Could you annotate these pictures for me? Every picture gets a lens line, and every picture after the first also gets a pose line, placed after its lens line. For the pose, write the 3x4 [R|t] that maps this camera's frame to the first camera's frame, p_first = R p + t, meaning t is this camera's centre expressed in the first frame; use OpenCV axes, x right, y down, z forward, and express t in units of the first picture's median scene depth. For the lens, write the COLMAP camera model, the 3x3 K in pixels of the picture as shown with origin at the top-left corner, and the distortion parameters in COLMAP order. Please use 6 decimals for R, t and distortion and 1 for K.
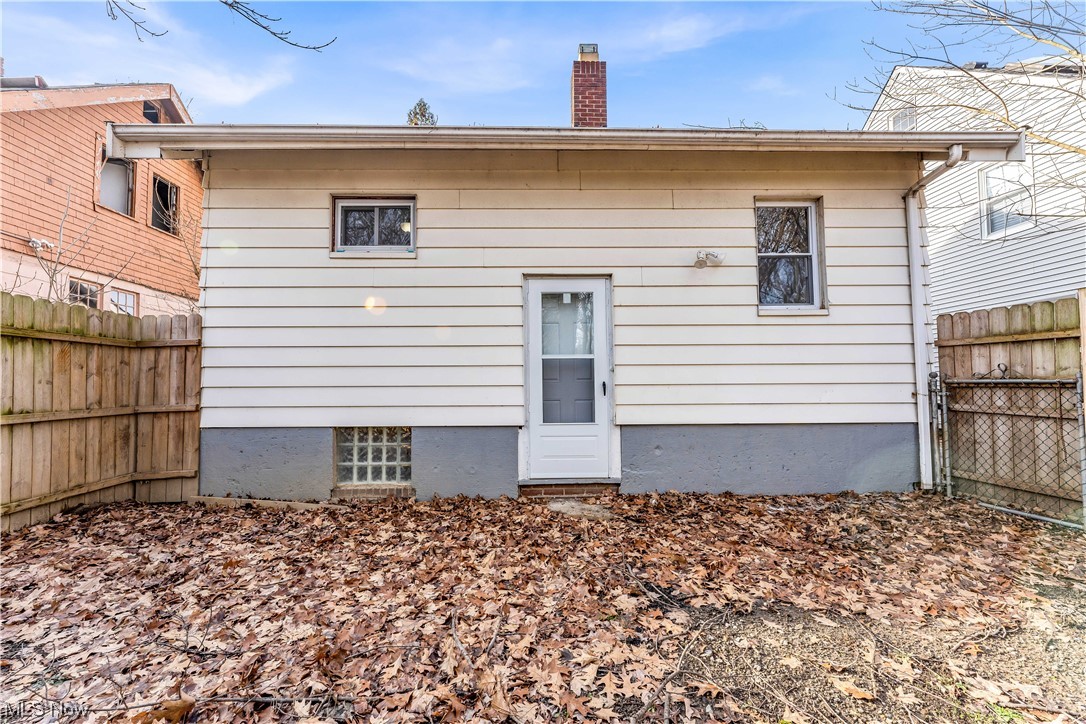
lens RADIAL K [[437.1, 0, 535.4], [0, 437.1, 366.9], [0, 0, 1]] dist [0.000051, -0.000196]
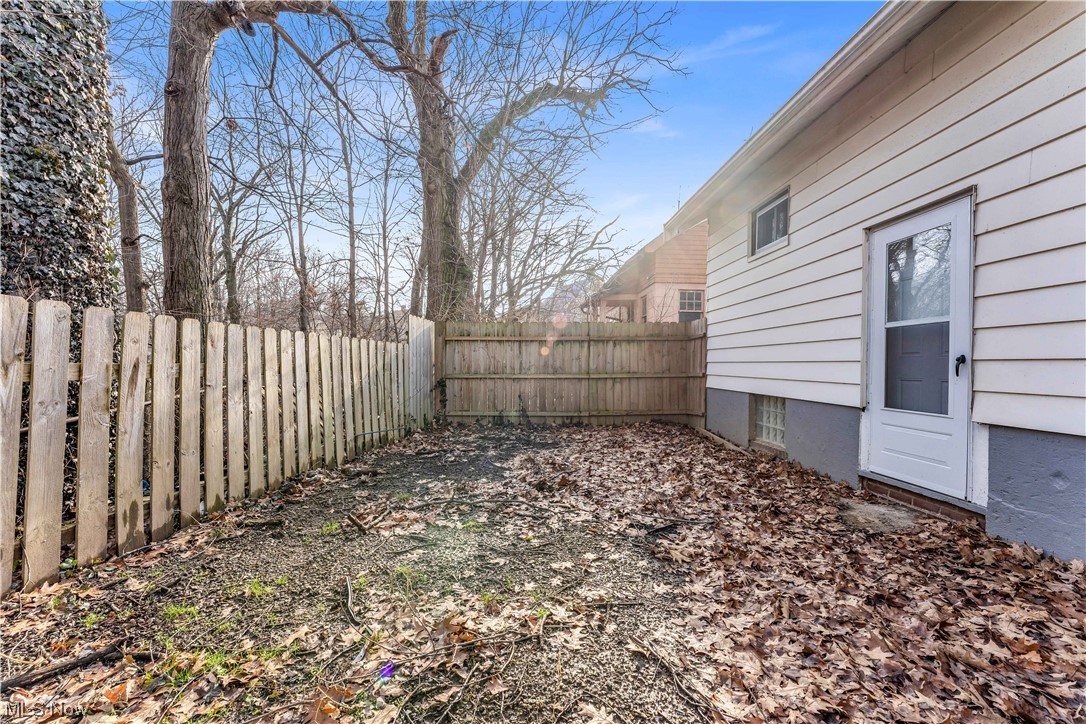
lens RADIAL K [[437.1, 0, 535.4], [0, 437.1, 366.9], [0, 0, 1]] dist [0.000051, -0.000196]
pose [[-0.005540, 0.011911, -0.999914, 0.830739], [0.038442, 0.999192, 0.011689, 0.019056], [0.999245, -0.038374, -0.005994, 0.361012]]
